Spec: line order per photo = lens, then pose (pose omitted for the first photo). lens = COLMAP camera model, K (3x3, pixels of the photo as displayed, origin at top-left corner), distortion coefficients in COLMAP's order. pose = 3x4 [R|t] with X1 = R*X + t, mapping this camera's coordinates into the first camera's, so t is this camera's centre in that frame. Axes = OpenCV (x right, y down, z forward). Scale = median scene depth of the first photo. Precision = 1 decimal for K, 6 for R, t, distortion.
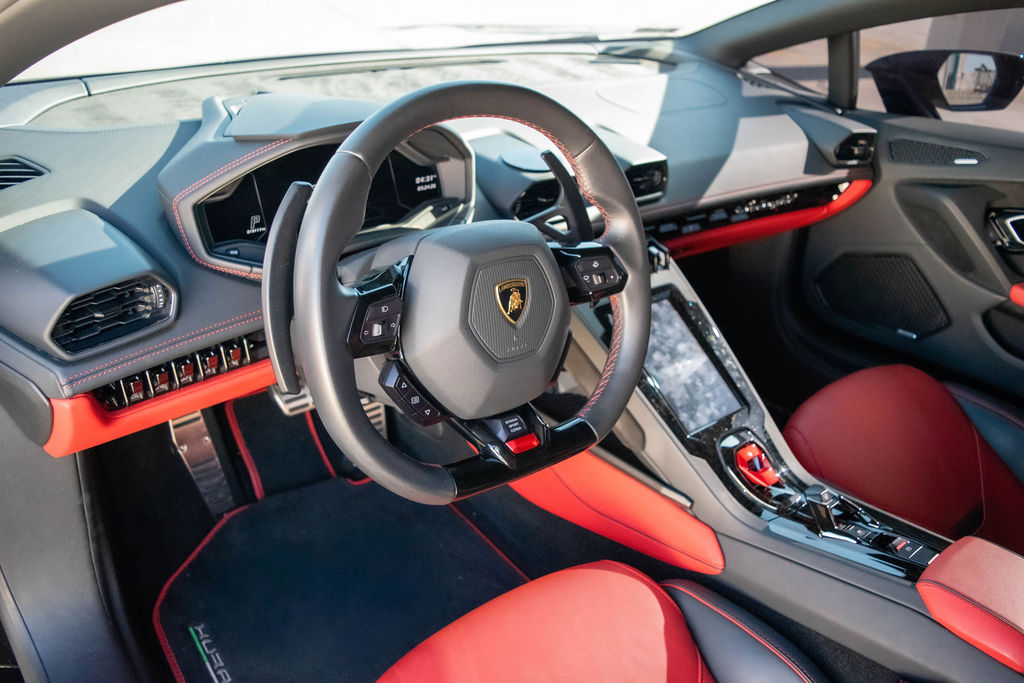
lens RADIAL K [[798.5, 0, 512.0], [0, 798.5, 341.5], [0, 0, 1]] dist [-0.092665, 0.002869]
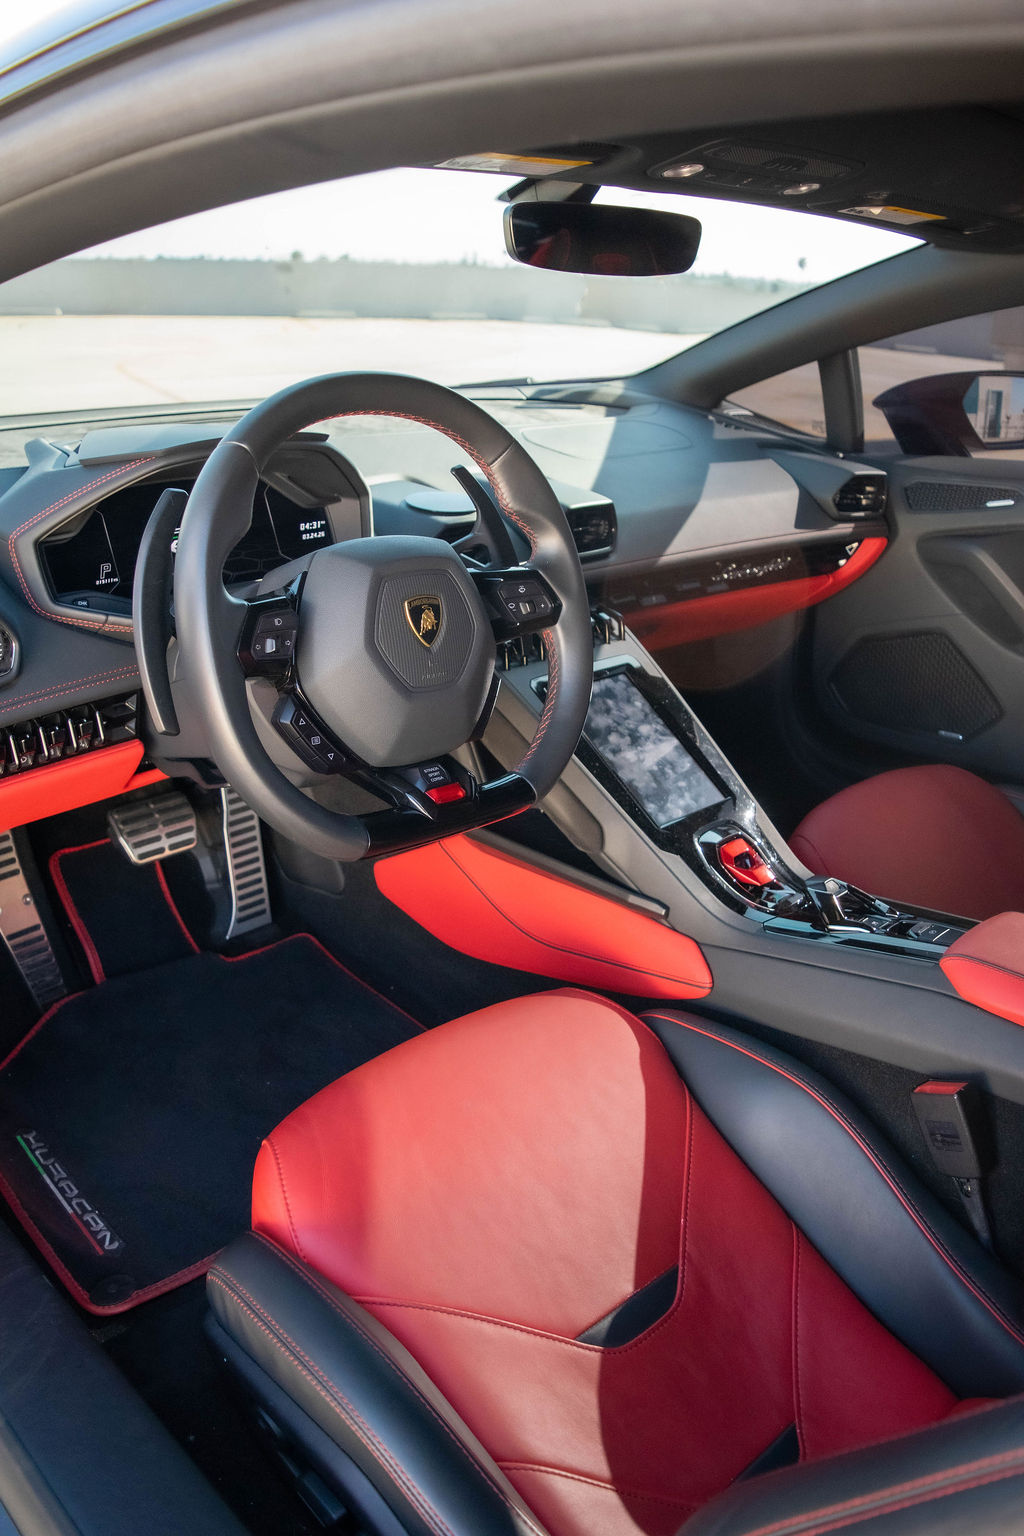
lens RADIAL K [[1197.7, 0, 512.0], [0, 1197.7, 768.0], [0, 0, 1]] dist [-0.092665, 0.002869]
pose [[0.996401, -0.051072, 0.067656, -0.000855], [0.056875, 0.994598, -0.086837, 0.154059], [-0.062856, 0.090373, 0.993922, -0.186291]]
